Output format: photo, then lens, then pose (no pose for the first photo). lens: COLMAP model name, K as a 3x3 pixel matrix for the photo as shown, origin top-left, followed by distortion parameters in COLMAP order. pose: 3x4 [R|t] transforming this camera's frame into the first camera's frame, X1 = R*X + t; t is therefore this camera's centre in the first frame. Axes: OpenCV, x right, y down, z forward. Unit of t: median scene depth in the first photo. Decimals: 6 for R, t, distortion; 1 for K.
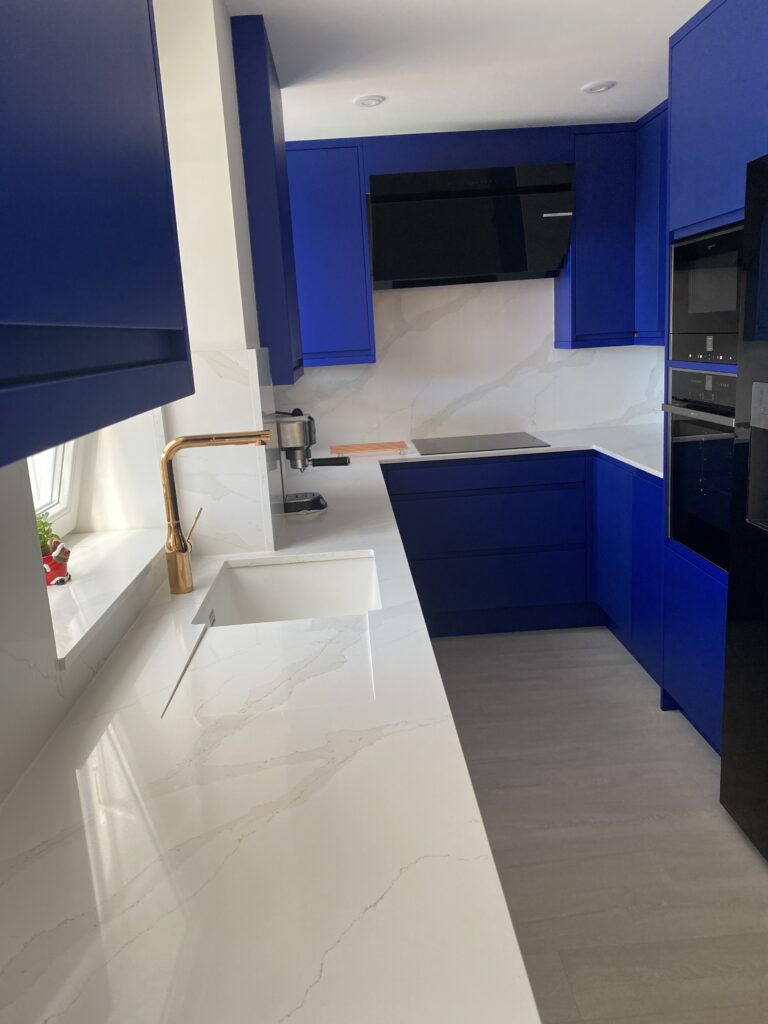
lens RADIAL K [[787.8, 0, 385.6], [0, 787.8, 508.2], [0, 0, 1]] dist [0.045645, -0.050551]
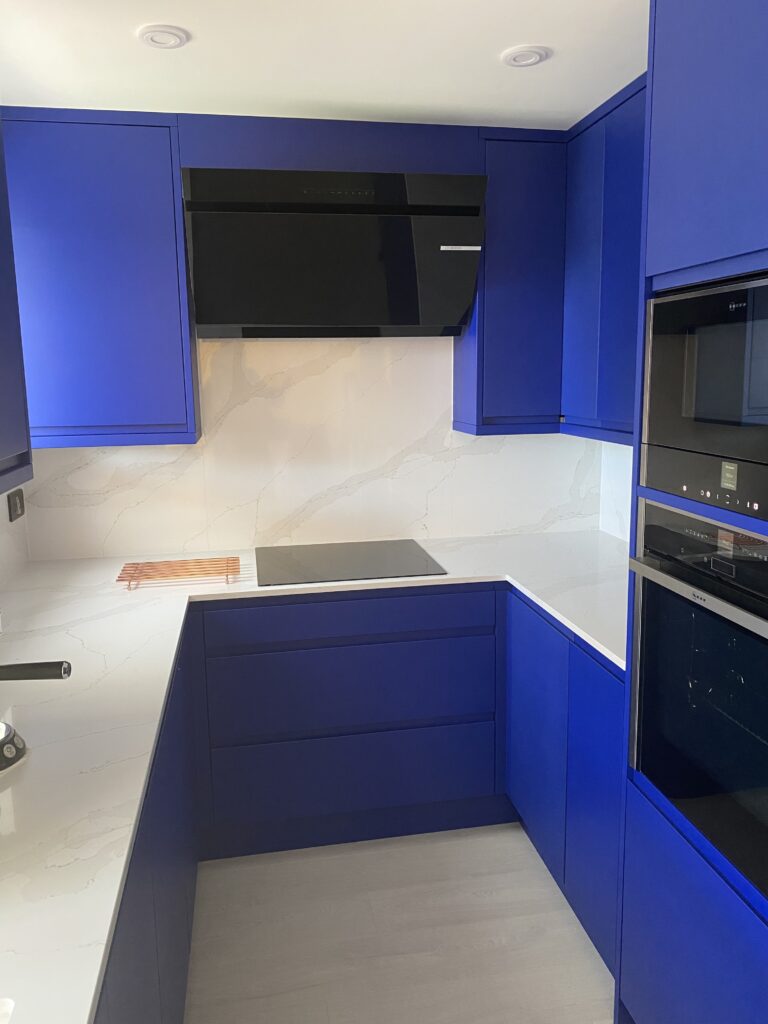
lens RADIAL K [[787.8, 0, 392.7], [0, 787.8, 510.2], [0, 0, 1]] dist [0.045645, -0.050551]
pose [[0.989672, 0.025128, 0.141132, 0.084634], [-0.018101, 0.998542, -0.050853, -0.134403], [-0.142204, 0.047773, 0.988684, 0.429529]]
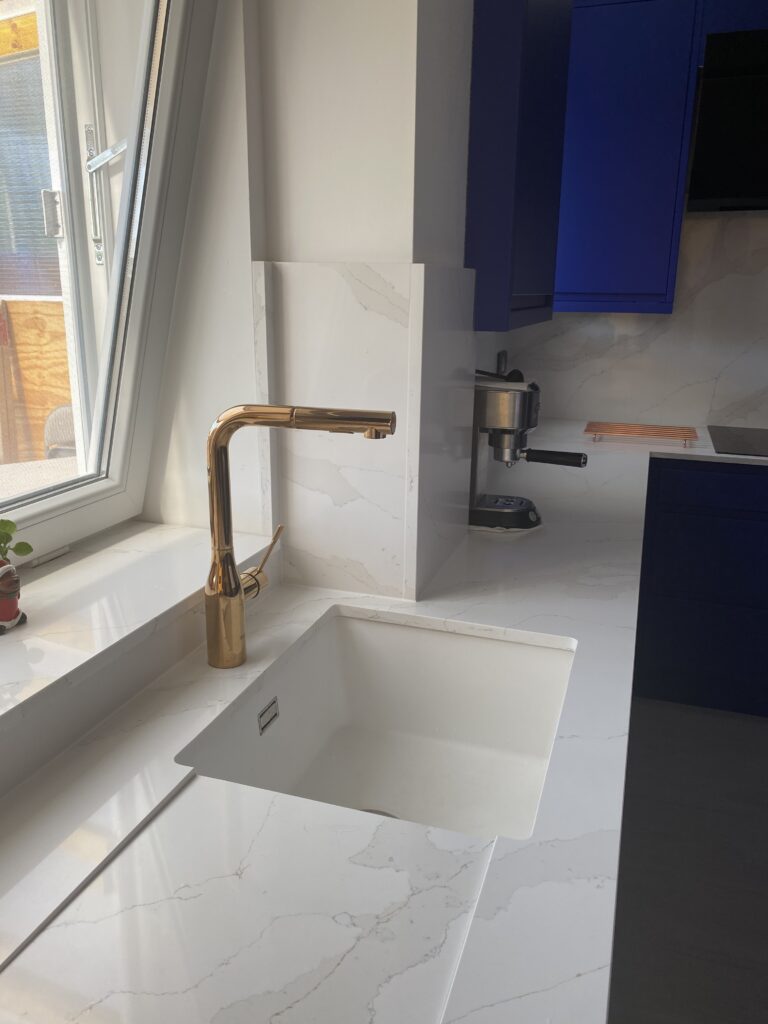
lens RADIAL K [[787.8, 0, 382.6], [0, 787.8, 502.1], [0, 0, 1]] dist [0.045645, -0.050551]
pose [[0.926132, 0.162976, -0.340173, 0.024288], [-0.143322, 0.986247, 0.082310, -0.053408], [0.348909, -0.027476, 0.936754, 0.325612]]
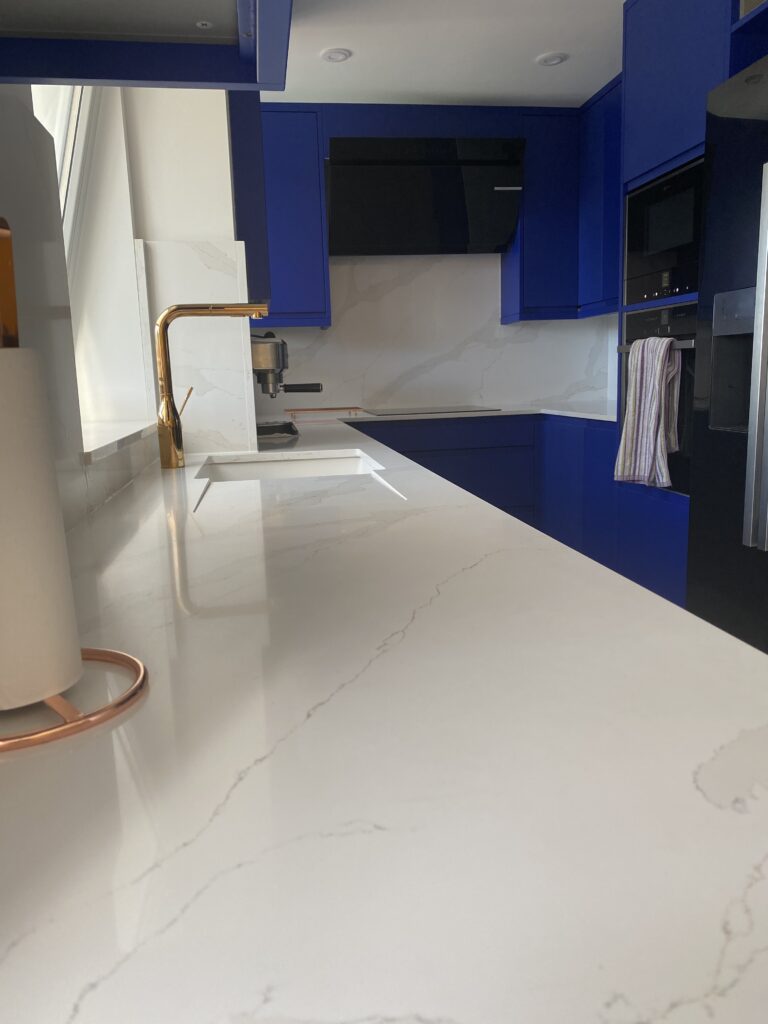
lens RADIAL K [[787.8, 0, 392.3], [0, 787.8, 505.9], [0, 0, 1]] dist [0.045645, -0.050551]
pose [[0.993313, 0.010201, 0.115000, -0.067242], [-0.004291, 0.998663, -0.051521, 0.135859], [-0.115372, 0.050683, 0.992029, 0.001014]]
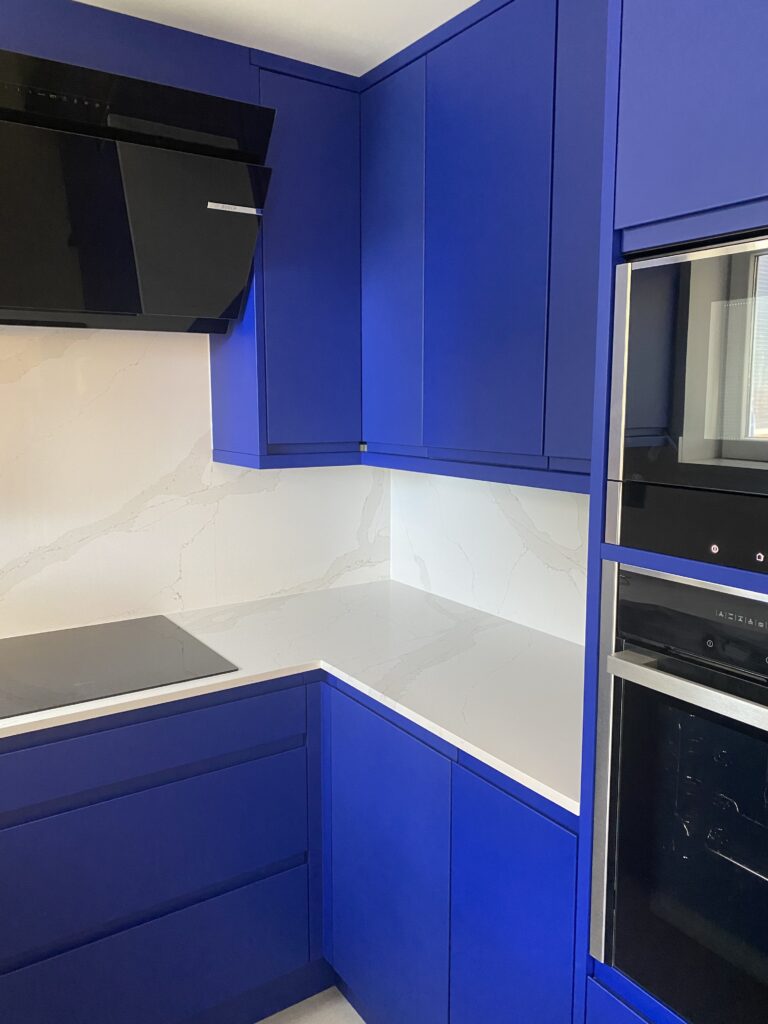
lens RADIAL K [[787.8, 0, 407.8], [0, 787.8, 509.4], [0, 0, 1]] dist [0.045645, -0.050551]
pose [[0.847204, -0.006355, 0.531229, 0.056198], [0.057749, 0.995105, -0.080194, -0.178496], [-0.528120, 0.098619, 0.843424, 0.714773]]
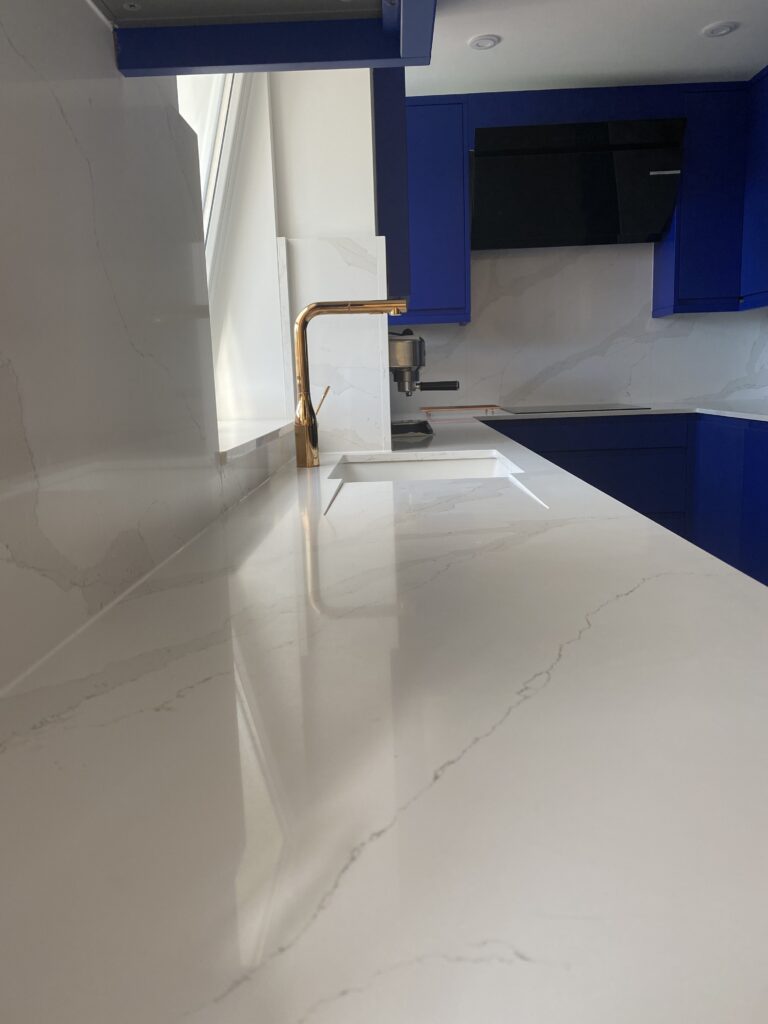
lens RADIAL K [[787.8, 0, 385.7], [0, 787.8, 509.0], [0, 0, 1]] dist [0.045645, -0.050551]
pose [[0.997396, 0.038013, -0.061292, -0.067234], [-0.040543, 0.998353, -0.040580, 0.129872], [0.059649, 0.042960, 0.997295, 0.026541]]
